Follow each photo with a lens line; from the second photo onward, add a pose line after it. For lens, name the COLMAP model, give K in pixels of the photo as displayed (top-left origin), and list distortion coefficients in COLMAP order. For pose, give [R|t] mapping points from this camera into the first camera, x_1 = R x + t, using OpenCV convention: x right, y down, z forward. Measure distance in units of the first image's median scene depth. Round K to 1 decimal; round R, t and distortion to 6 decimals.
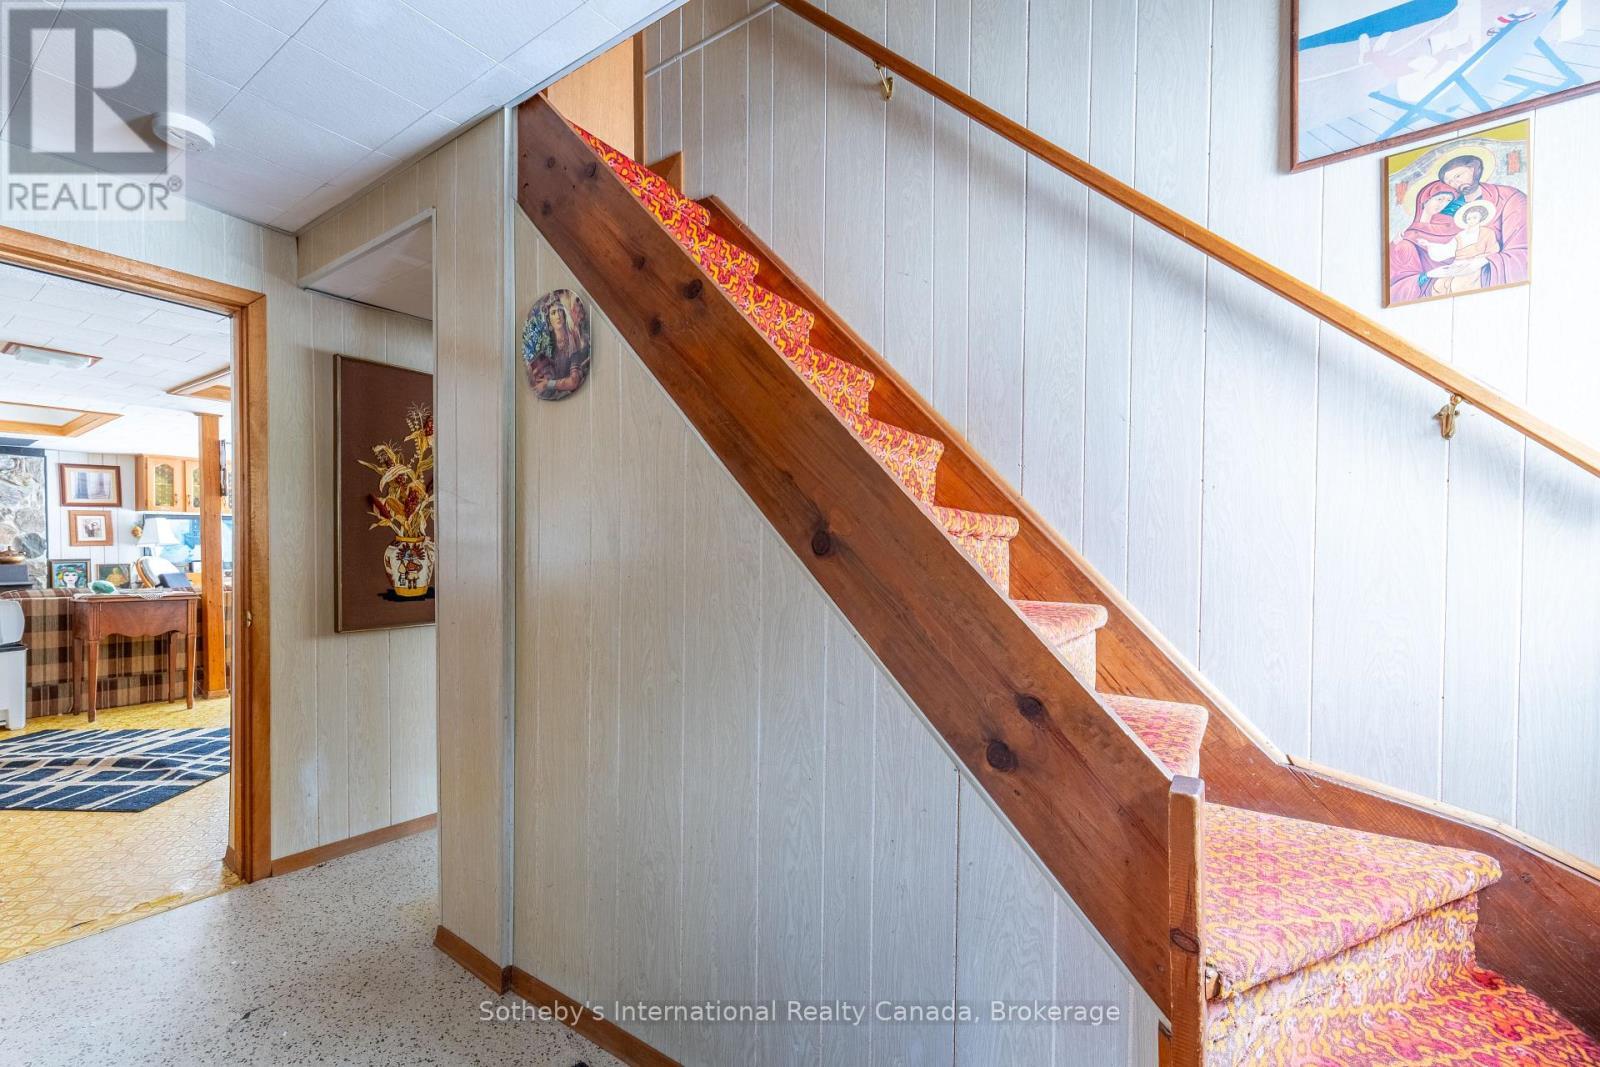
lens RADIAL K [[684.1, 0, 800.5], [0, 684.1, 541.0], [0, 0, 1]] dist [0.000990, 0.000131]
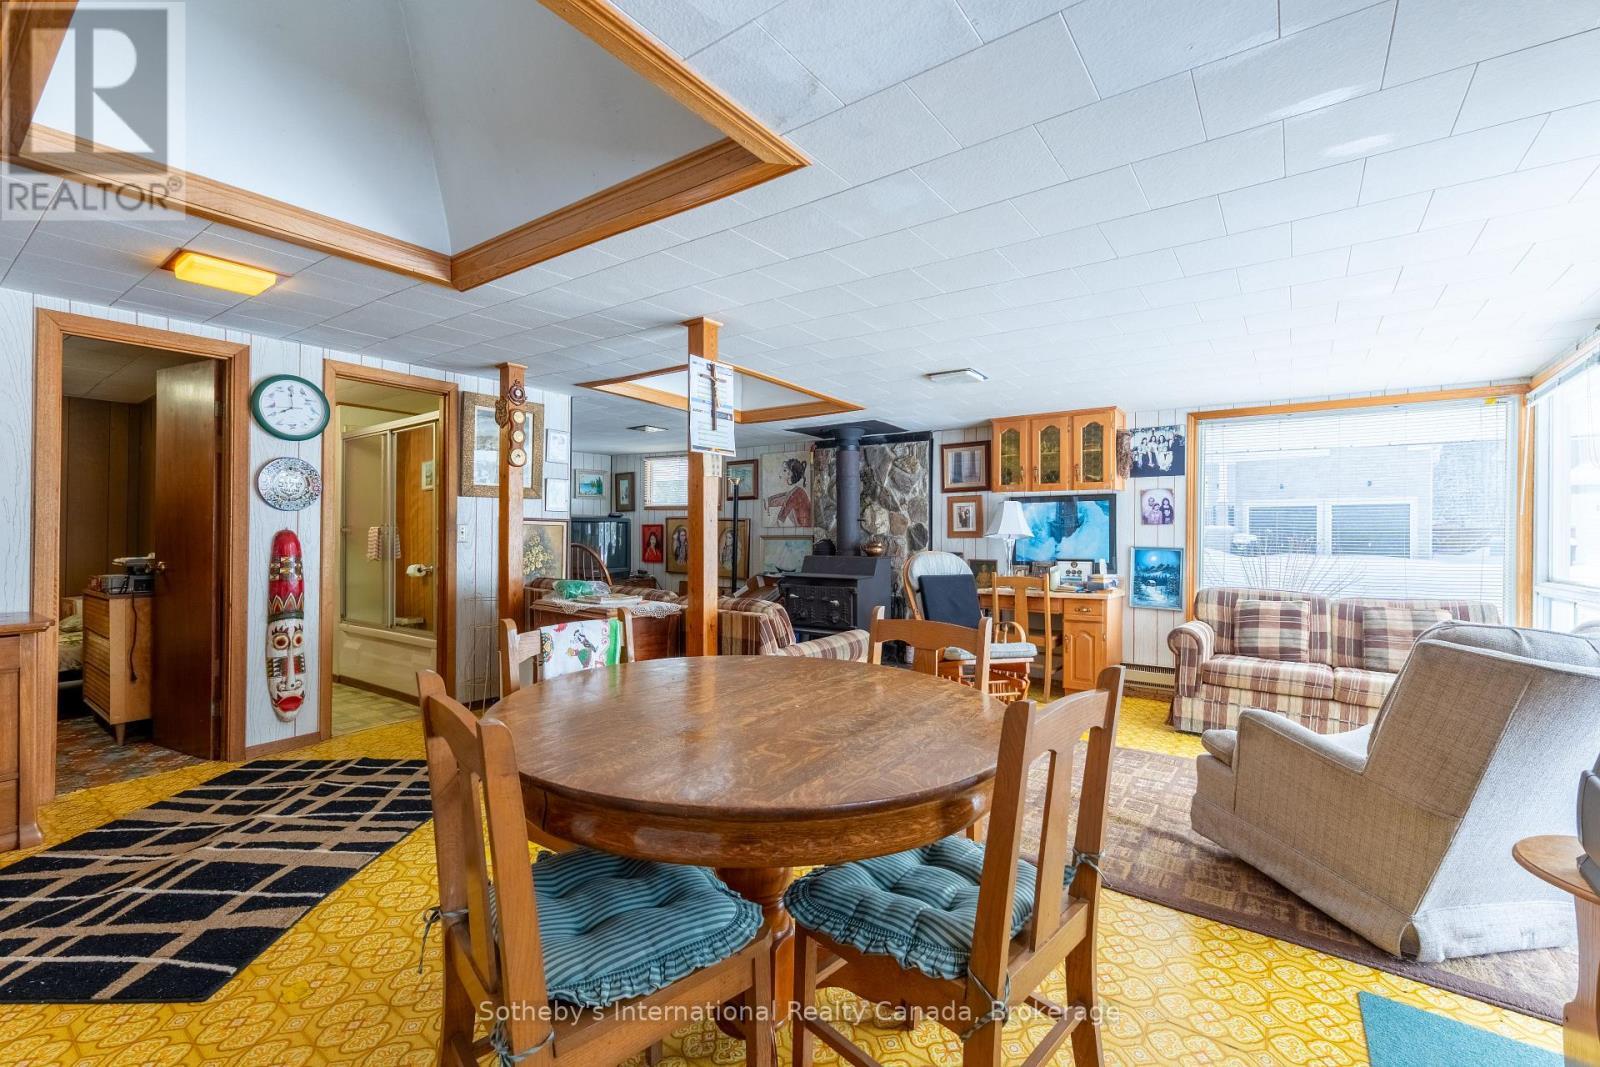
lens RADIAL K [[684.1, 0, 804.9], [0, 684.1, 537.6], [0, 0, 1]] dist [0.000990, 0.000131]
pose [[-0.012240, -0.001292, -0.999924, -0.189554], [-0.005387, 0.999985, -0.001226, 0.009092], [0.999911, 0.005371, -0.012247, 0.821277]]
